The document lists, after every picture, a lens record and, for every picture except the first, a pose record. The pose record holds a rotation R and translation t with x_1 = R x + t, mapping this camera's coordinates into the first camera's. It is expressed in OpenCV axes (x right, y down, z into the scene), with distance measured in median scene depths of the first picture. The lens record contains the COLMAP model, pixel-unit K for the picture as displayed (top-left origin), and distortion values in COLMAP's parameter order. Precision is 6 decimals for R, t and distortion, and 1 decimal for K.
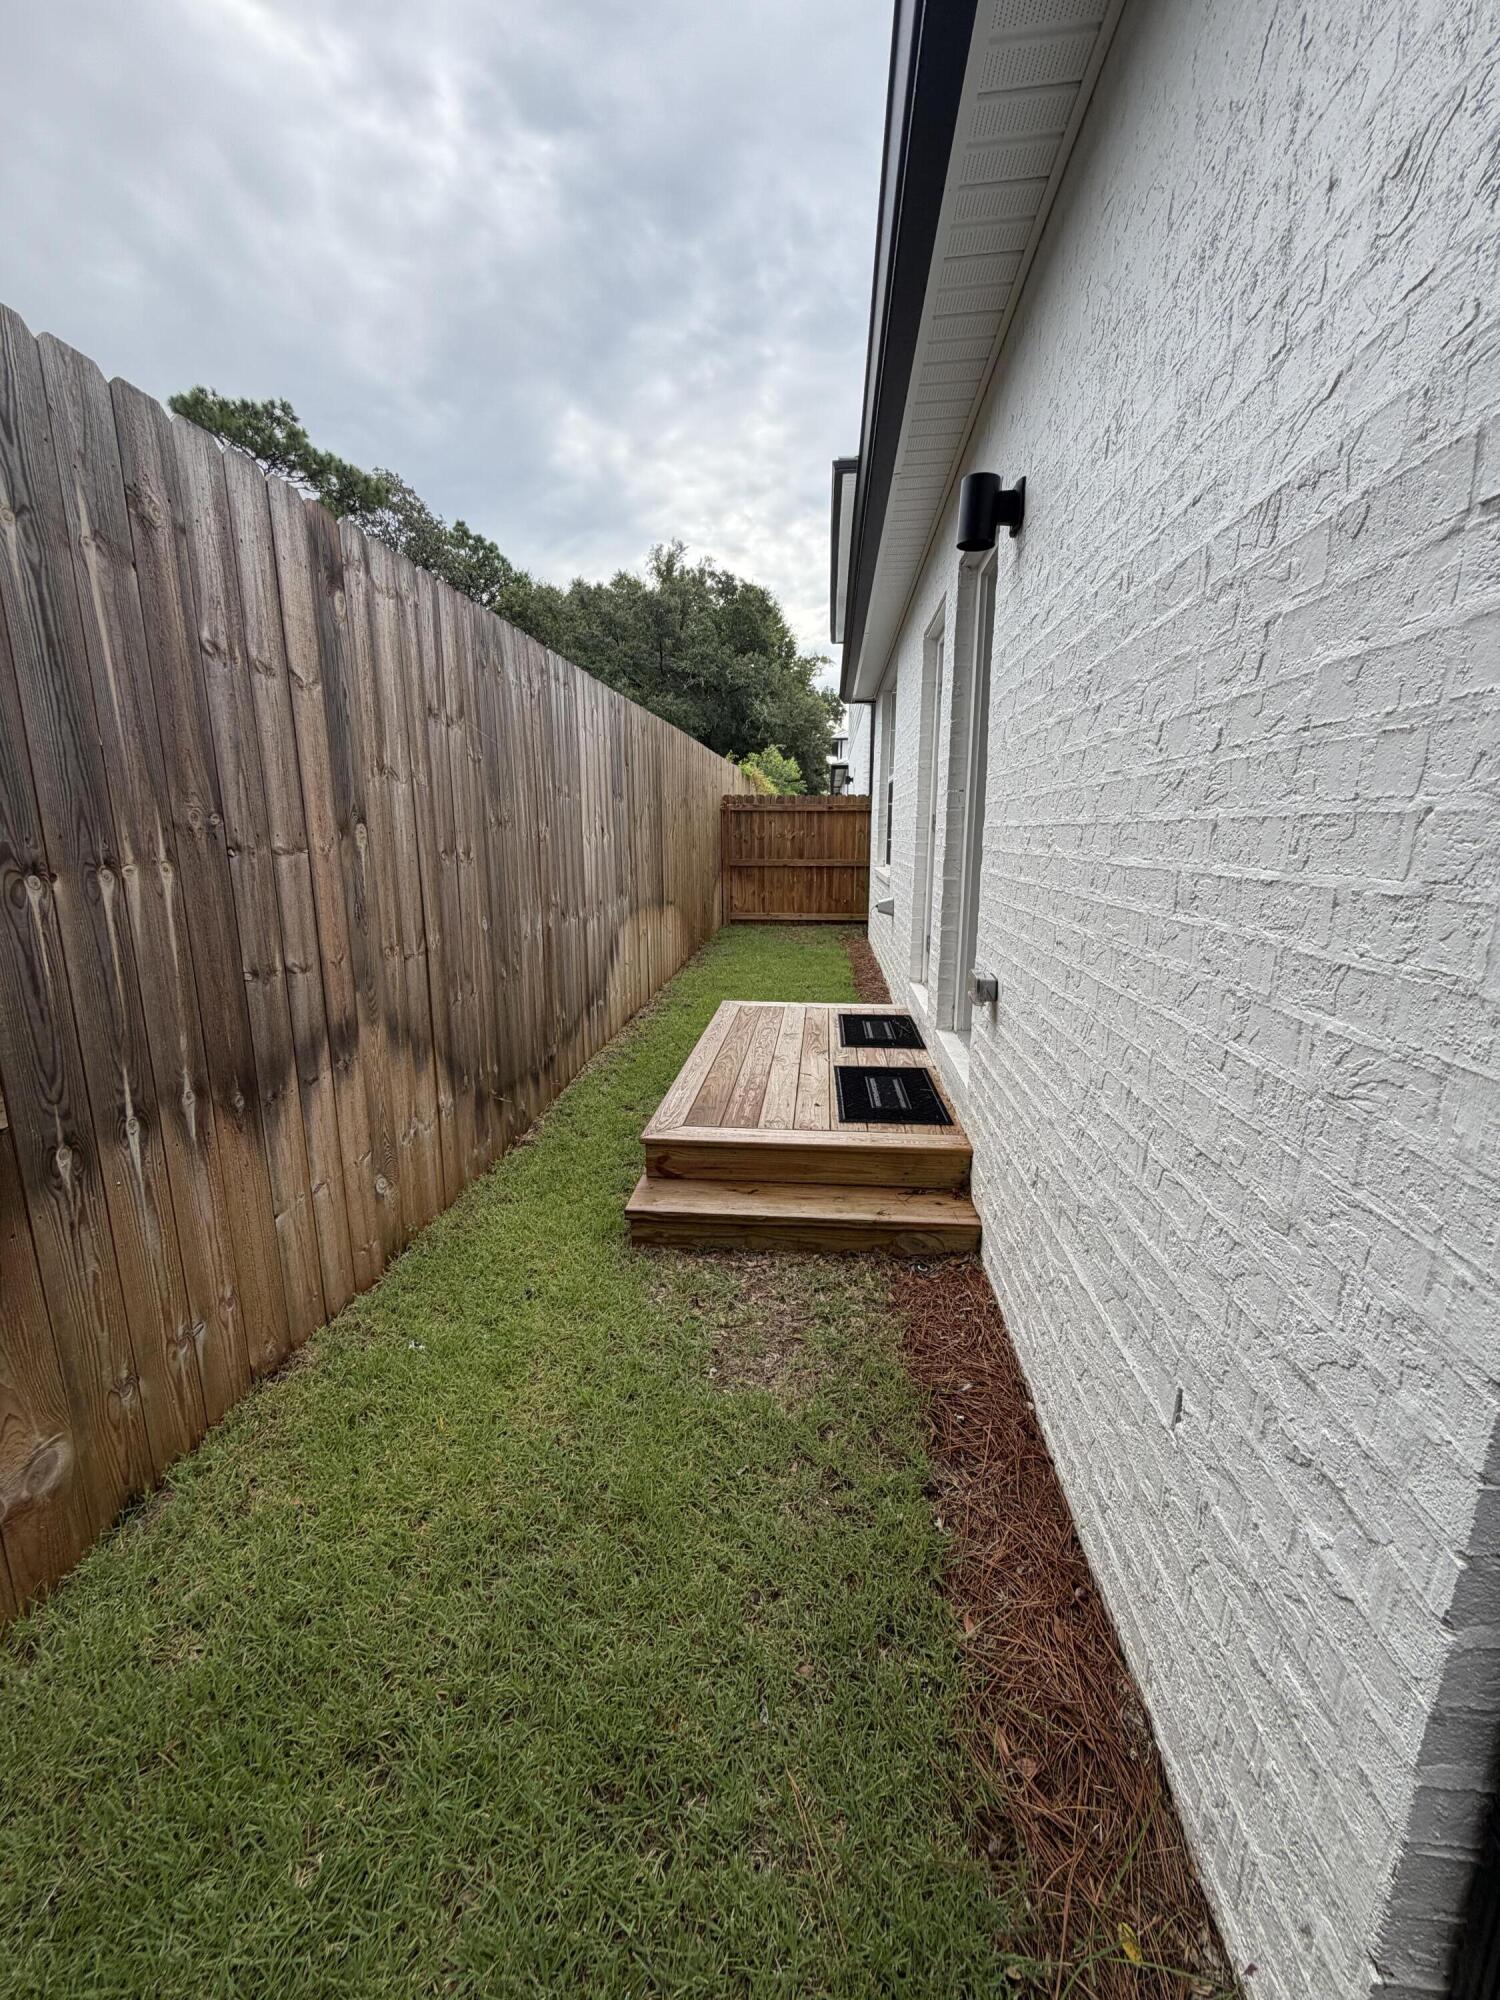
lens RADIAL K [[738.2, 0, 750.0], [0, 738.2, 1000.0], [0, 0, 1]] dist [-0.073040, 0.006077]
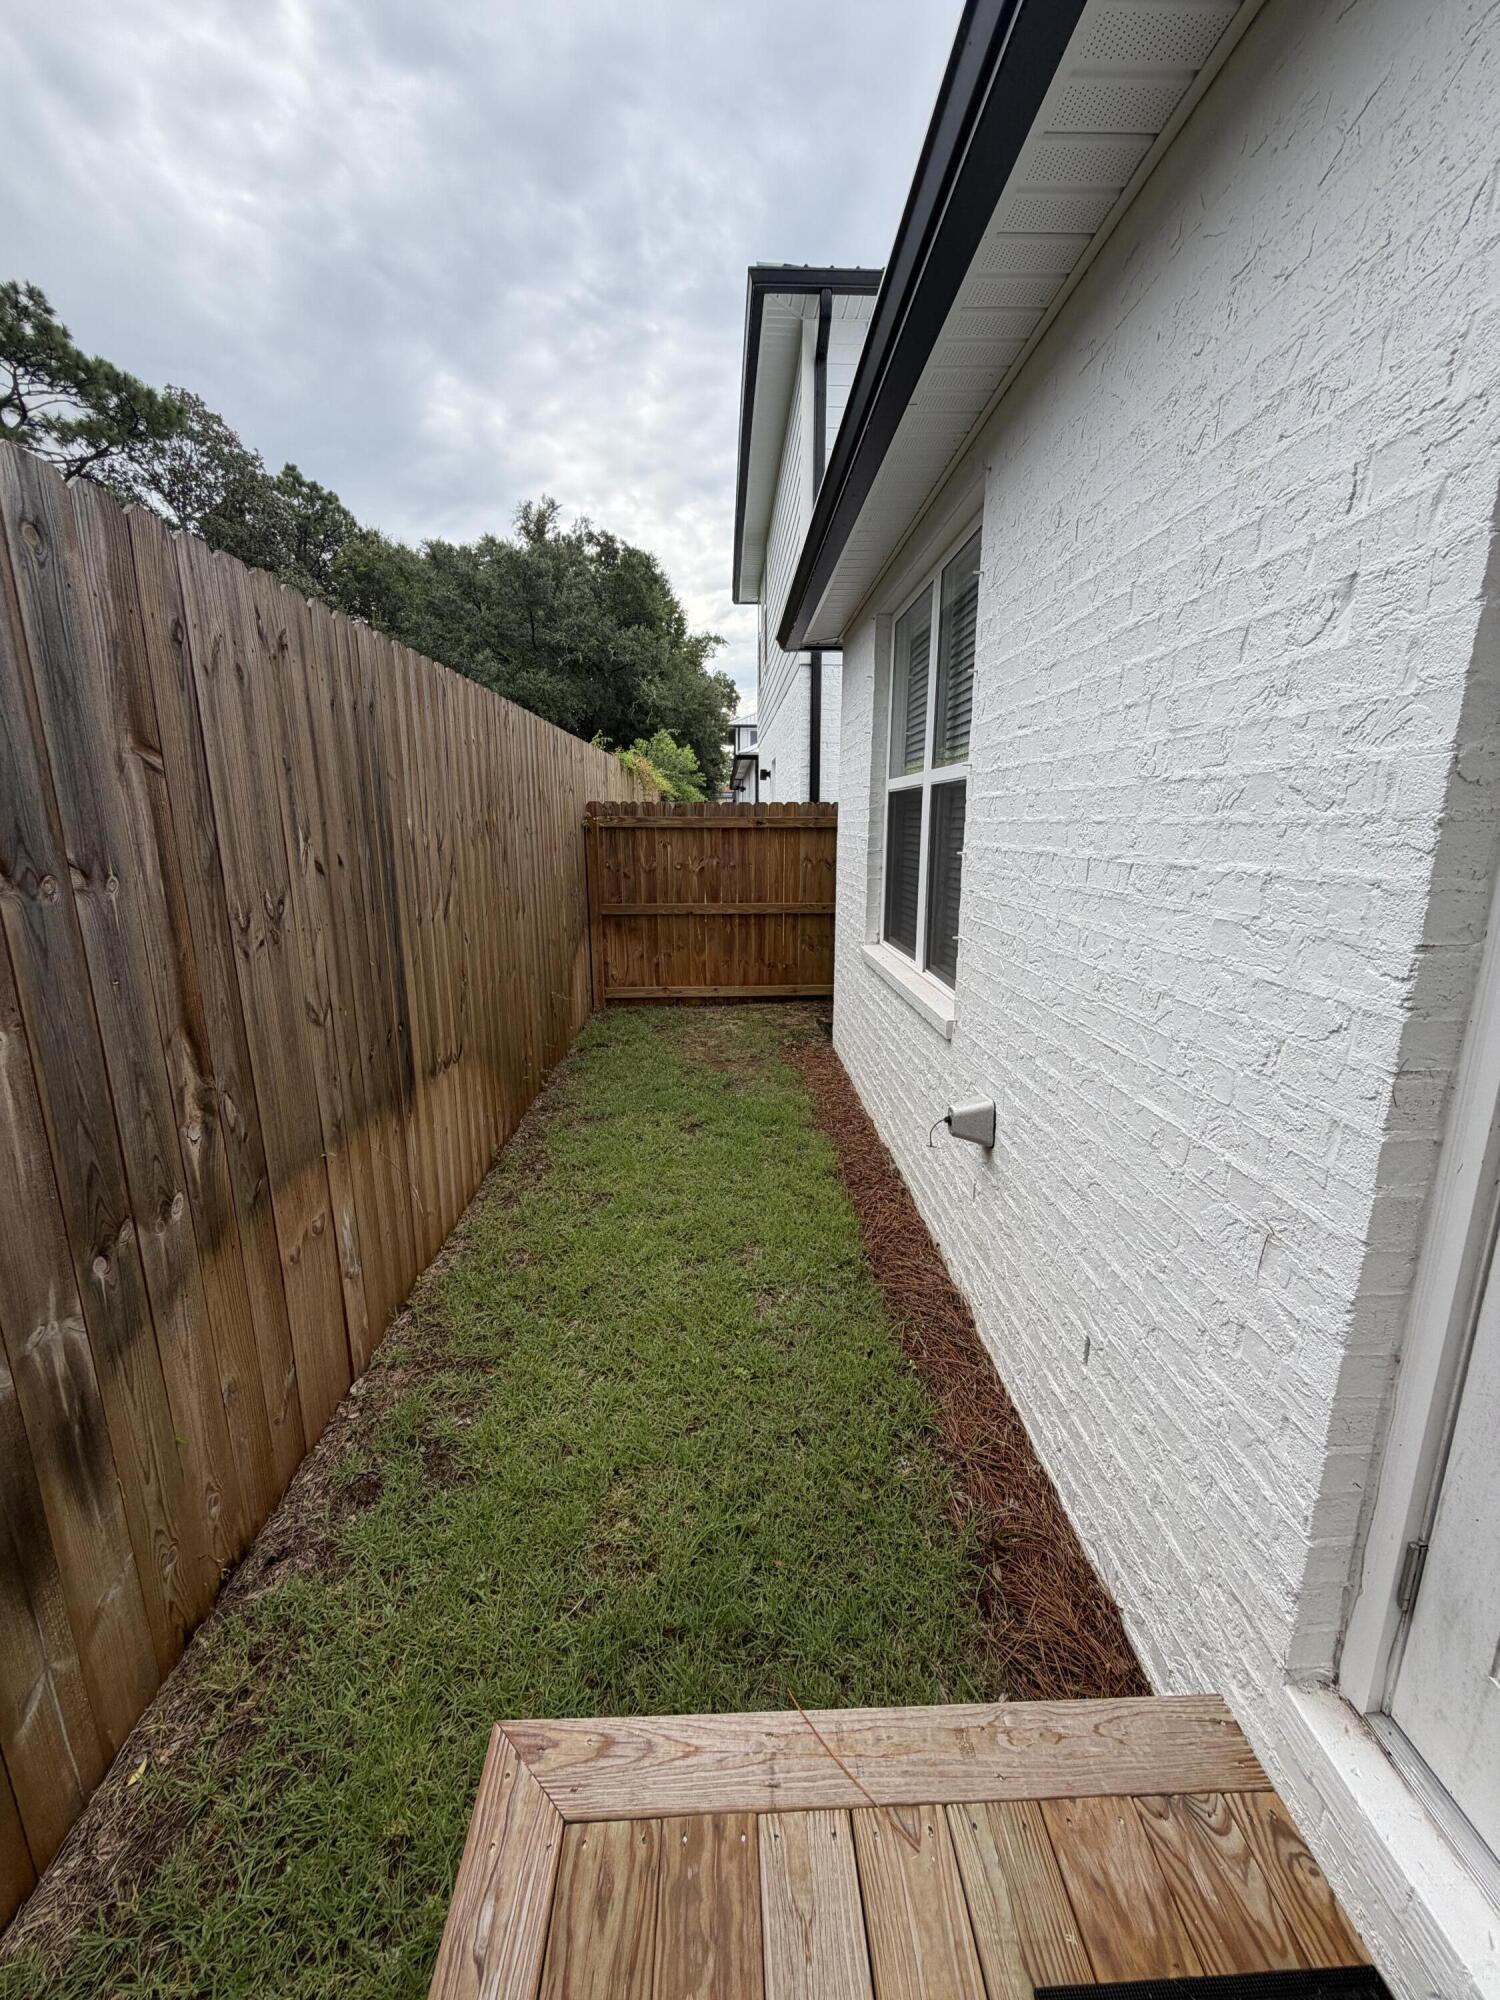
lens RADIAL K [[738.2, 0, 750.0], [0, 738.2, 1000.0], [0, 0, 1]] dist [-0.073040, 0.006077]
pose [[0.989852, -0.030315, 0.138831, 0.002616], [0.028425, 0.999475, 0.015574, -0.035667], [-0.139230, -0.011469, 0.990194, 0.111043]]
